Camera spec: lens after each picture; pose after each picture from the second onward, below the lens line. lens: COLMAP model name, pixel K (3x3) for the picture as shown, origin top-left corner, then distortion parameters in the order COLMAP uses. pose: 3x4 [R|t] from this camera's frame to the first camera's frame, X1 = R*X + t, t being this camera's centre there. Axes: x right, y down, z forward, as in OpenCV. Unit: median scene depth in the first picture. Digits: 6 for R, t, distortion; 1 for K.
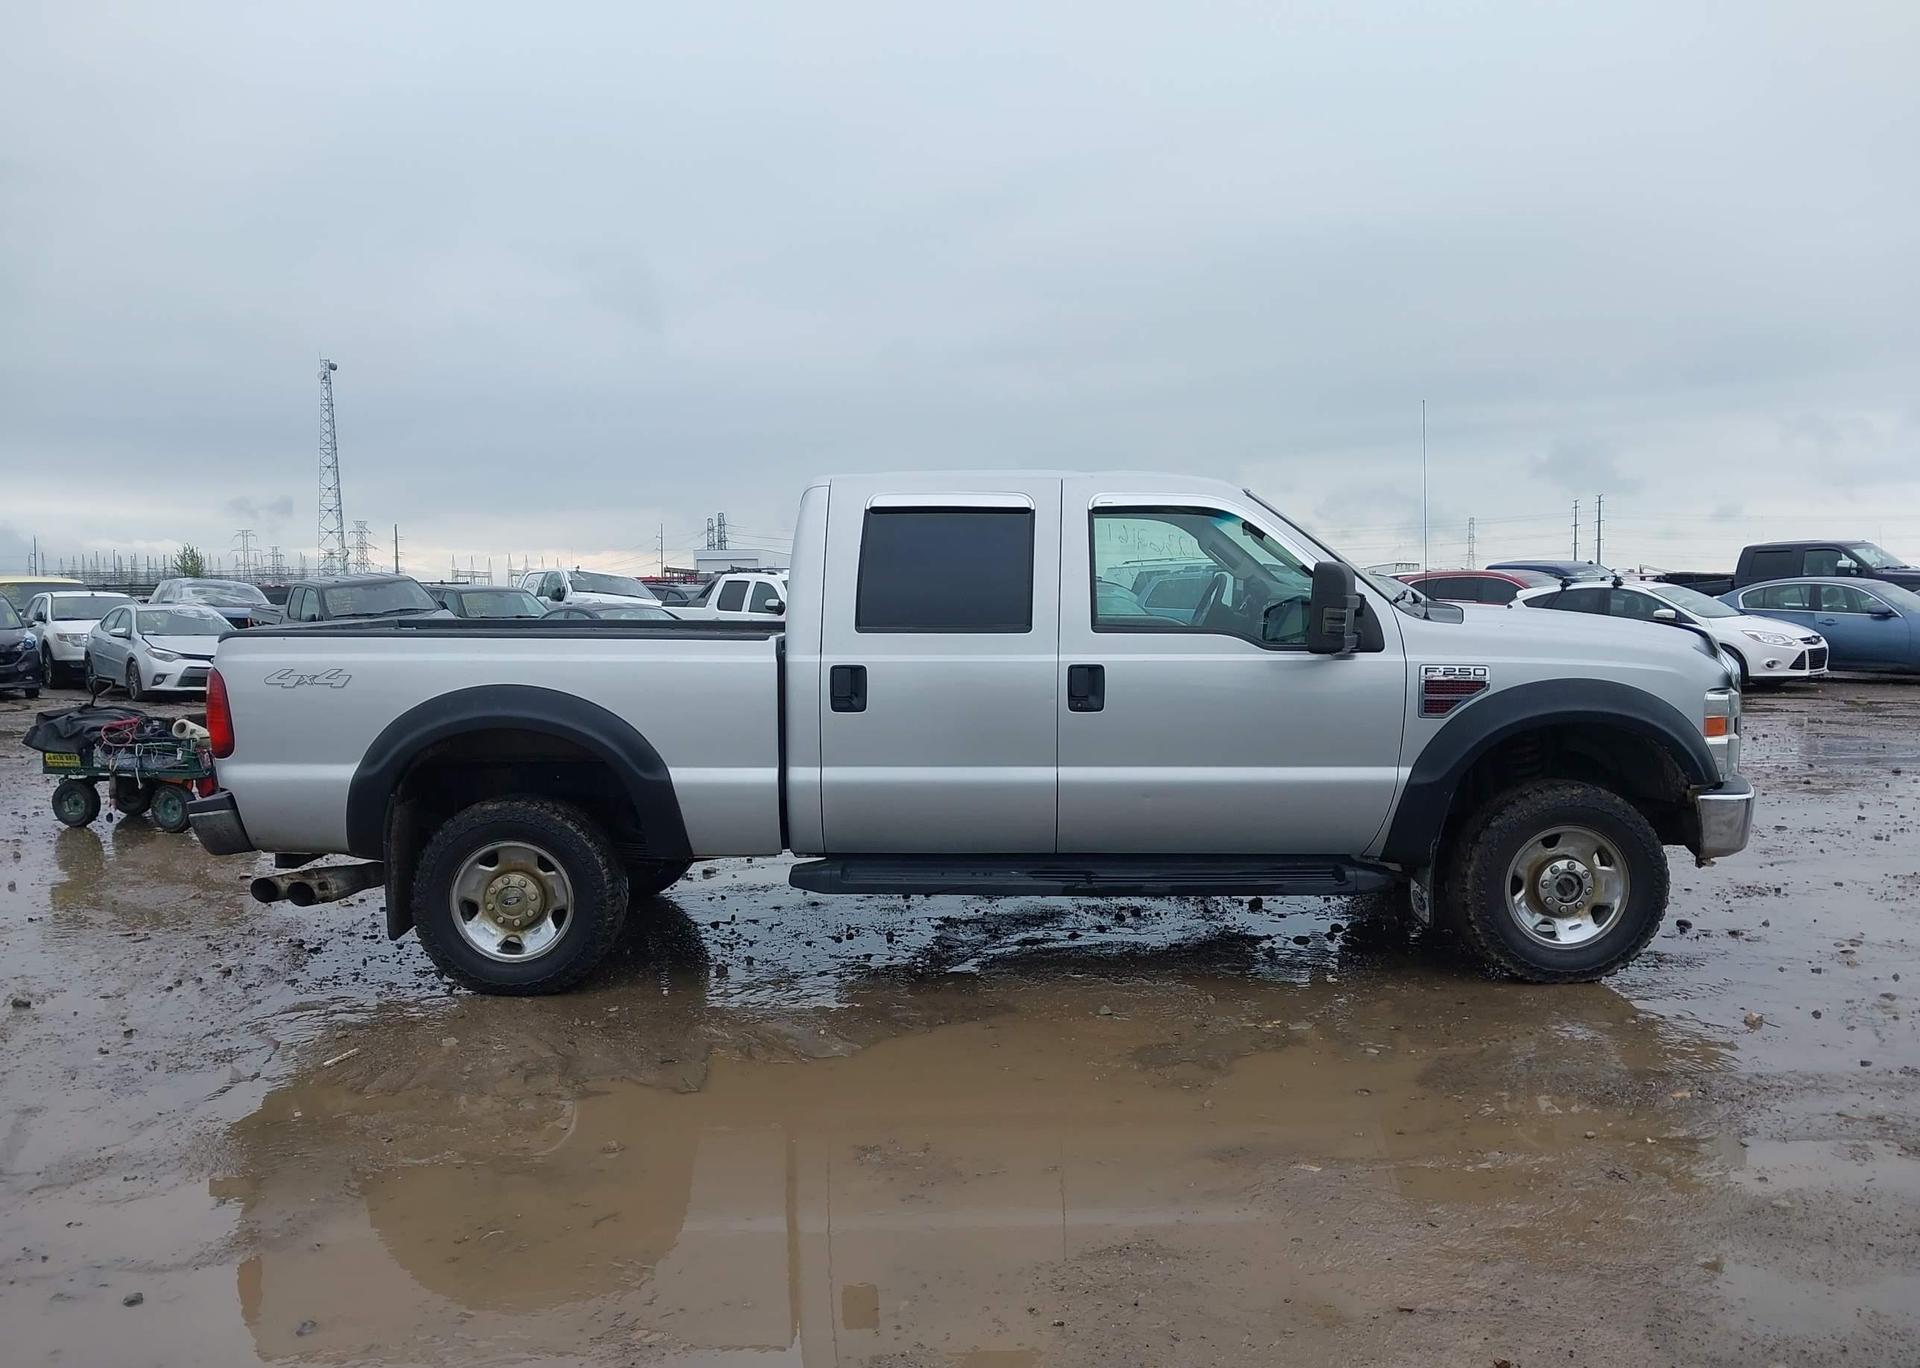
lens RADIAL K [[1511.9, 0, 959.2], [0, 1511.9, 704.1], [0, 0, 1]] dist [0.093557, -0.134078]
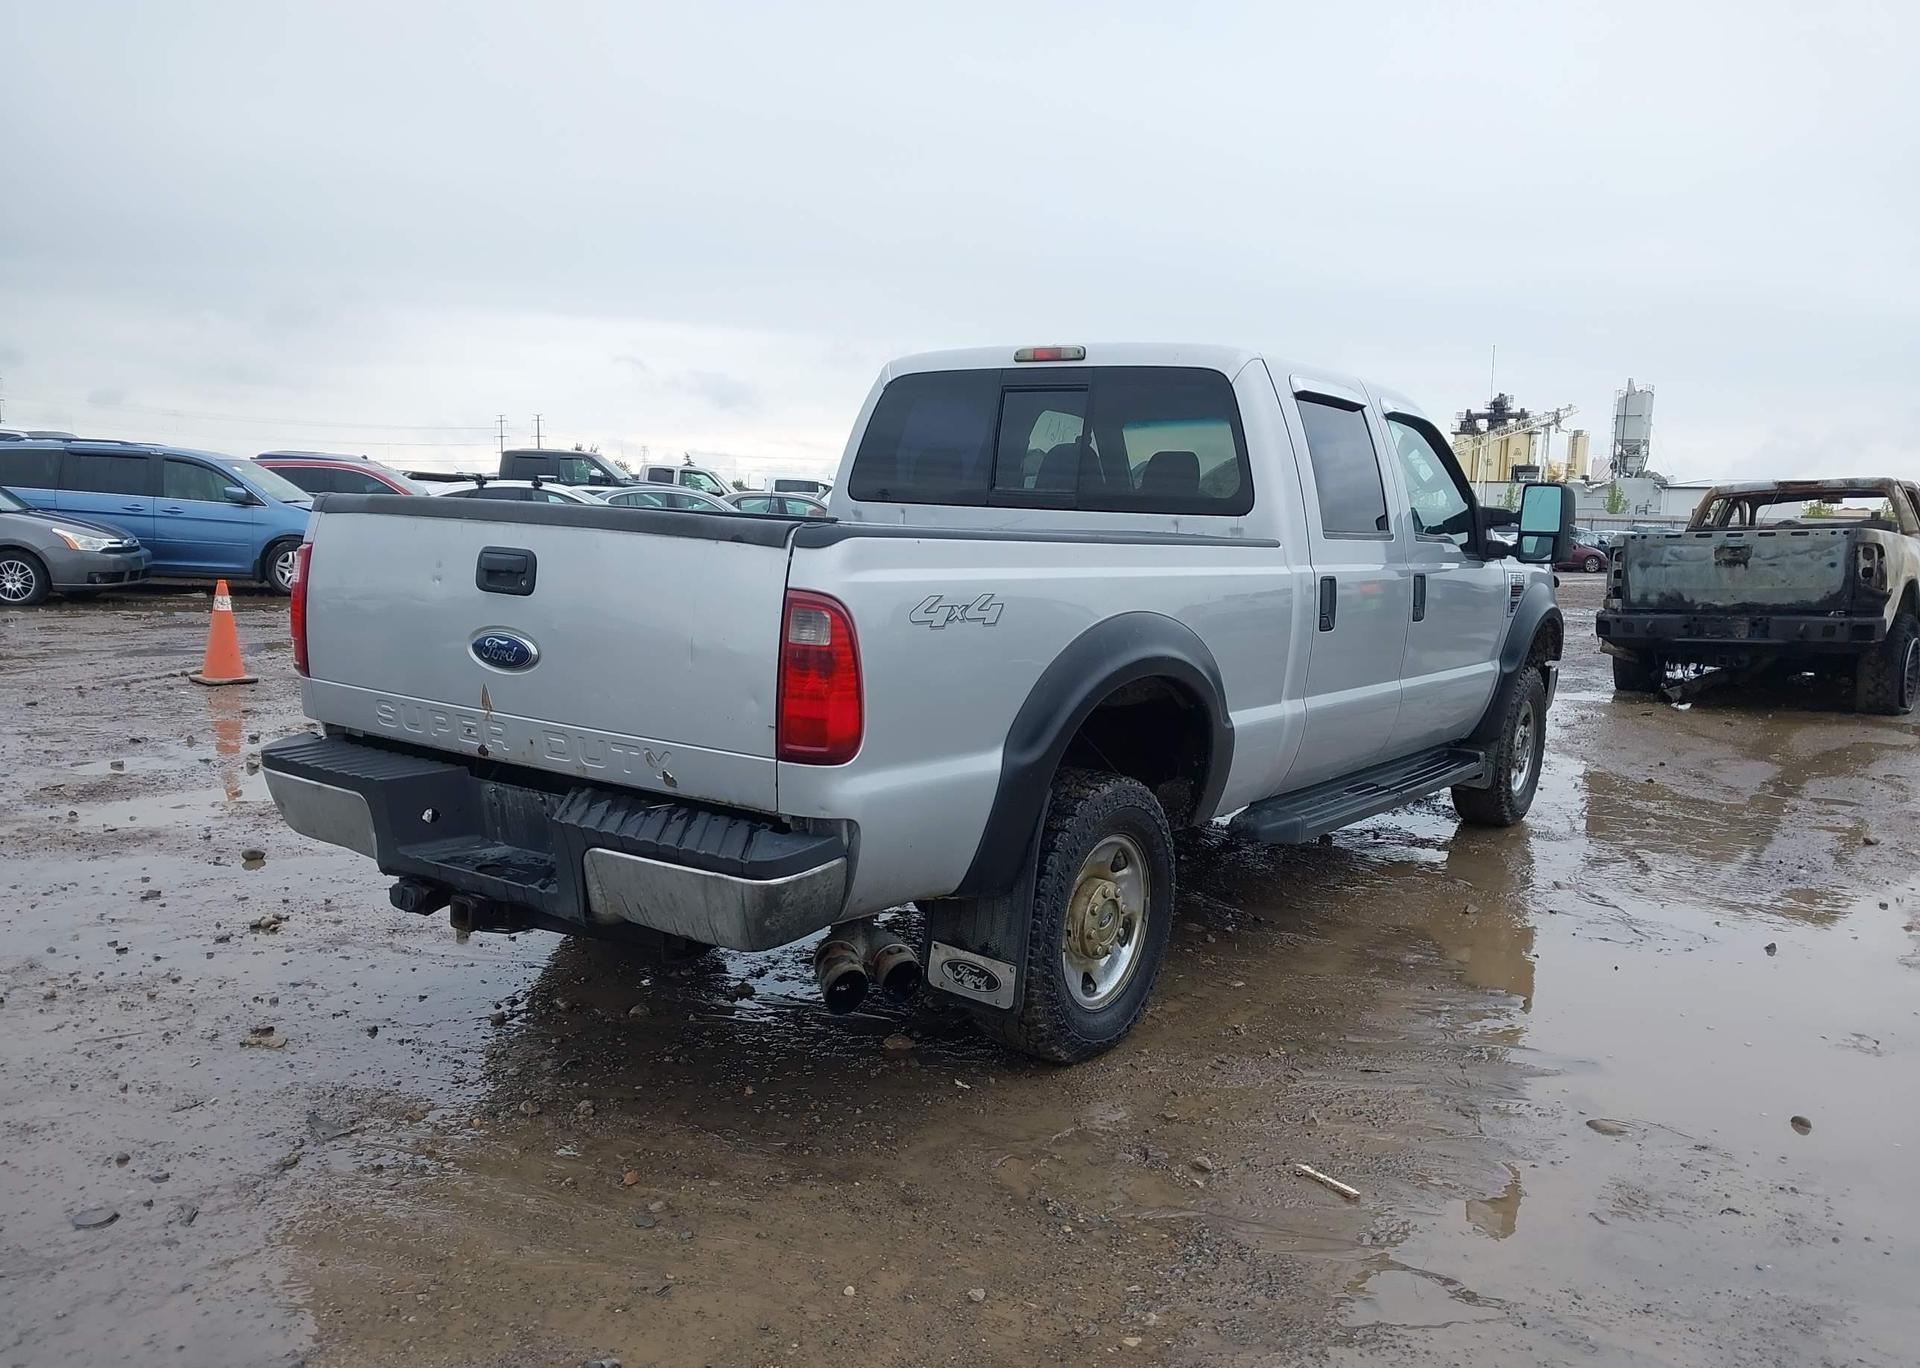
lens RADIAL K [[1511.9, 0, 959.2], [0, 1511.9, 704.1], [0, 0, 1]] dist [0.093557, -0.134078]
pose [[0.562785, -0.078808, 0.822838, -0.898517], [0.022323, 0.996531, 0.080176, -0.027227], [-0.826302, -0.026754, 0.562592, 0.674008]]
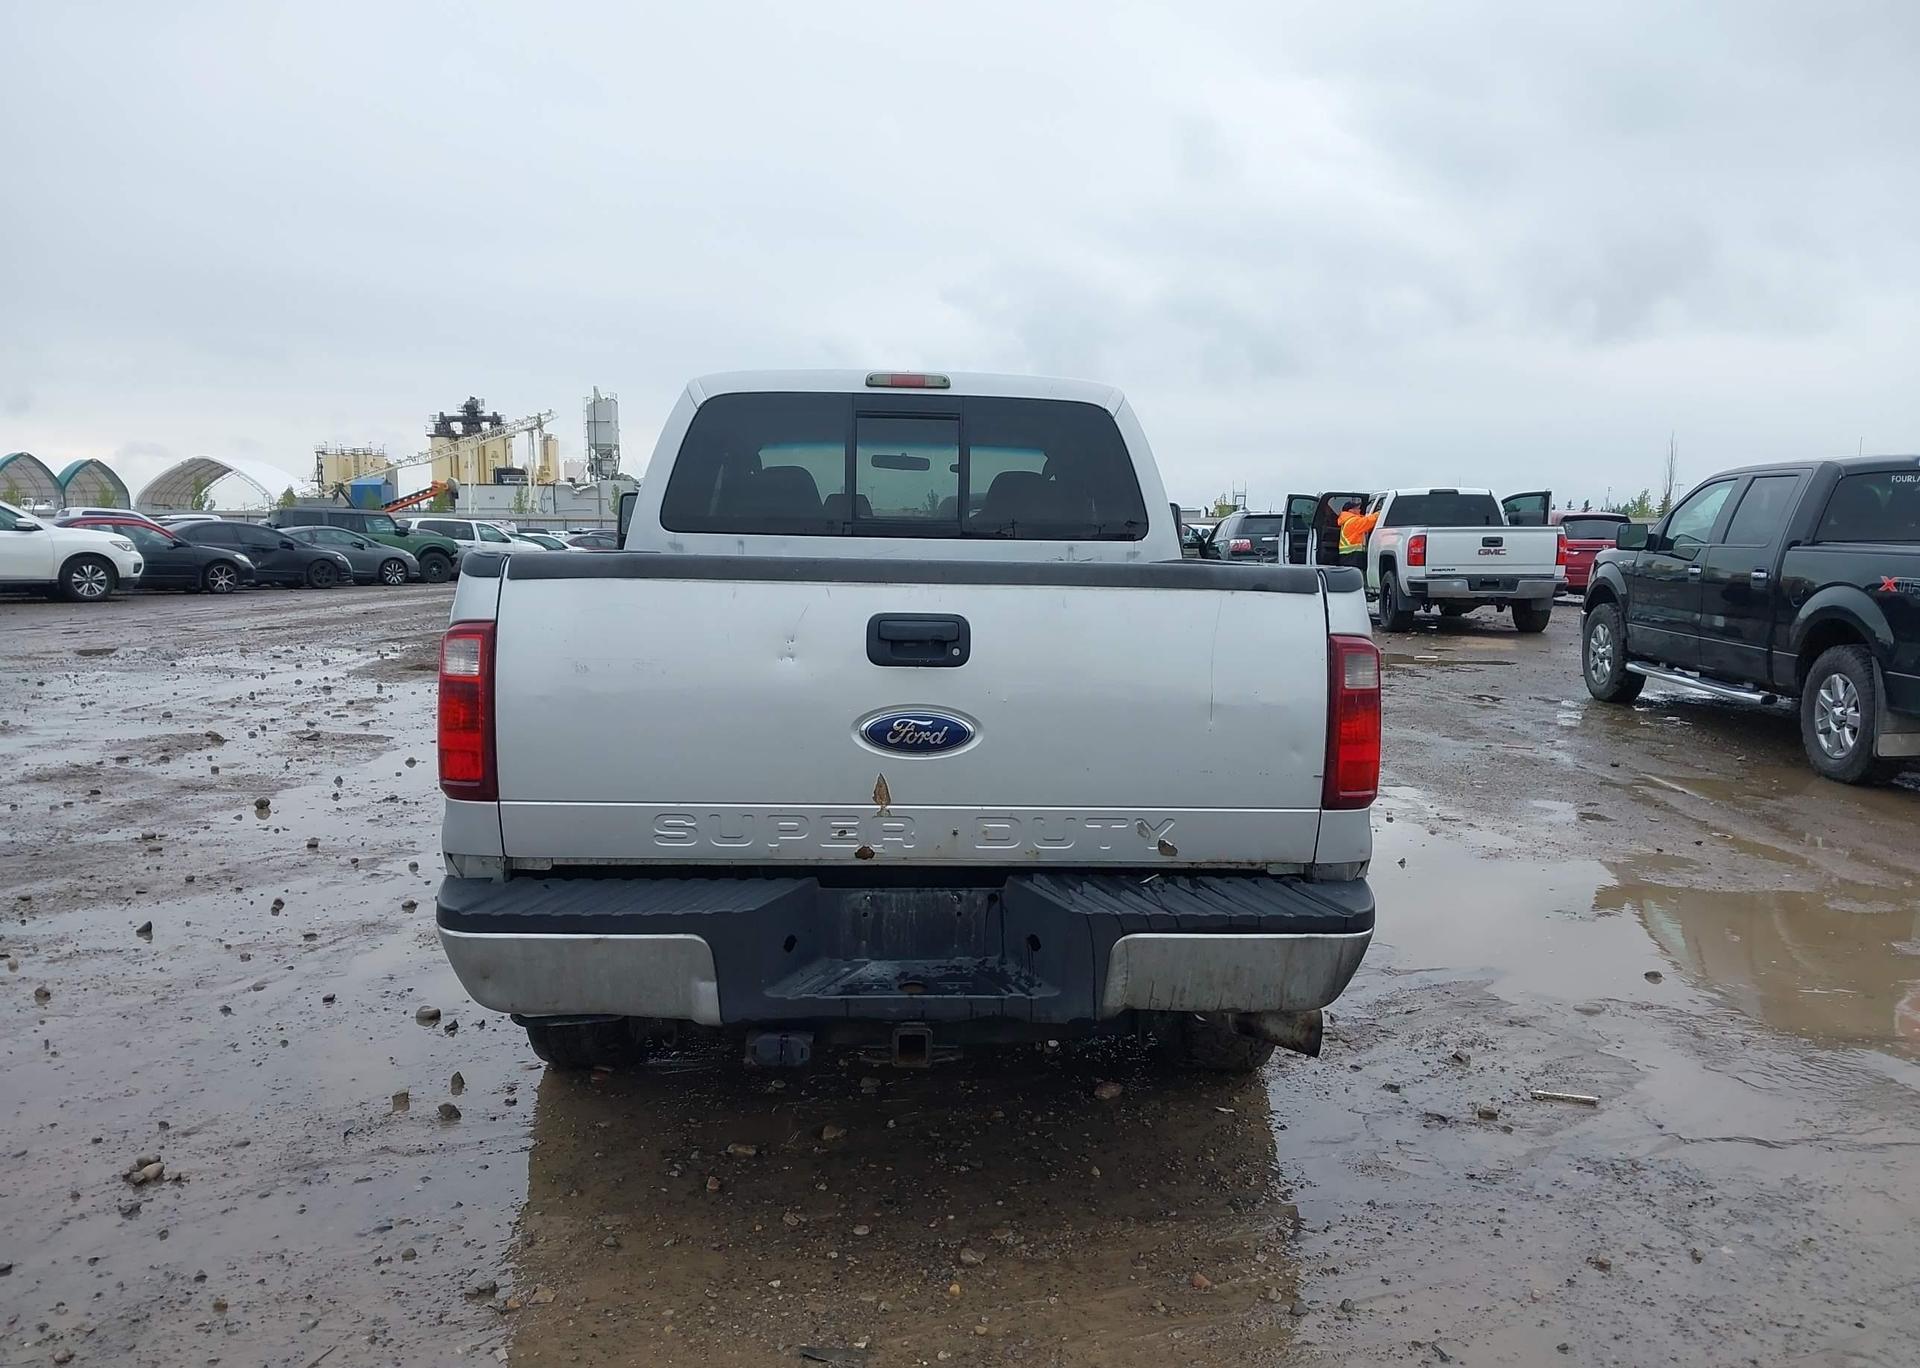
lens RADIAL K [[1511.9, 0, 959.2], [0, 1511.9, 704.1], [0, 0, 1]] dist [0.093557, -0.134078]
pose [[-0.032869, -0.106345, 0.993786, -1.011718], [0.070855, 0.991573, 0.108452, -0.067842], [-0.996945, 0.073980, -0.025057, 1.153442]]
